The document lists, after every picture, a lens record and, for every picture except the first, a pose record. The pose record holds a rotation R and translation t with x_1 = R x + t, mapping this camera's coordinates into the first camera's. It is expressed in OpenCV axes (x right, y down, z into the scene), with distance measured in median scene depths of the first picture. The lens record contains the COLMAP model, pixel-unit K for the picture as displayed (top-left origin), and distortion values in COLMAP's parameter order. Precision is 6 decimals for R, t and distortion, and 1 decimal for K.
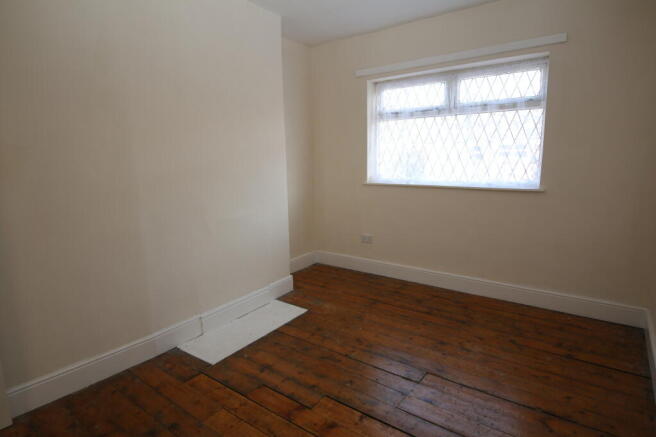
lens RADIAL K [[366.0, 0, 326.9], [0, 366.0, 216.6], [0, 0, 1]] dist [0.006459, 0.000598]
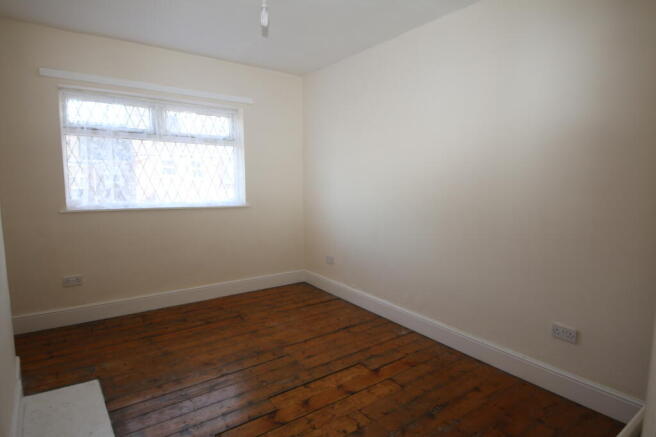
lens RADIAL K [[366.0, 0, 325.7], [0, 366.0, 220.8], [0, 0, 1]] dist [0.006459, 0.000598]
pose [[0.286991, -0.078964, 0.954673, -0.605400], [0.144730, 0.988731, 0.038272, -0.024934], [-0.946937, 0.127186, 0.295185, 0.300233]]
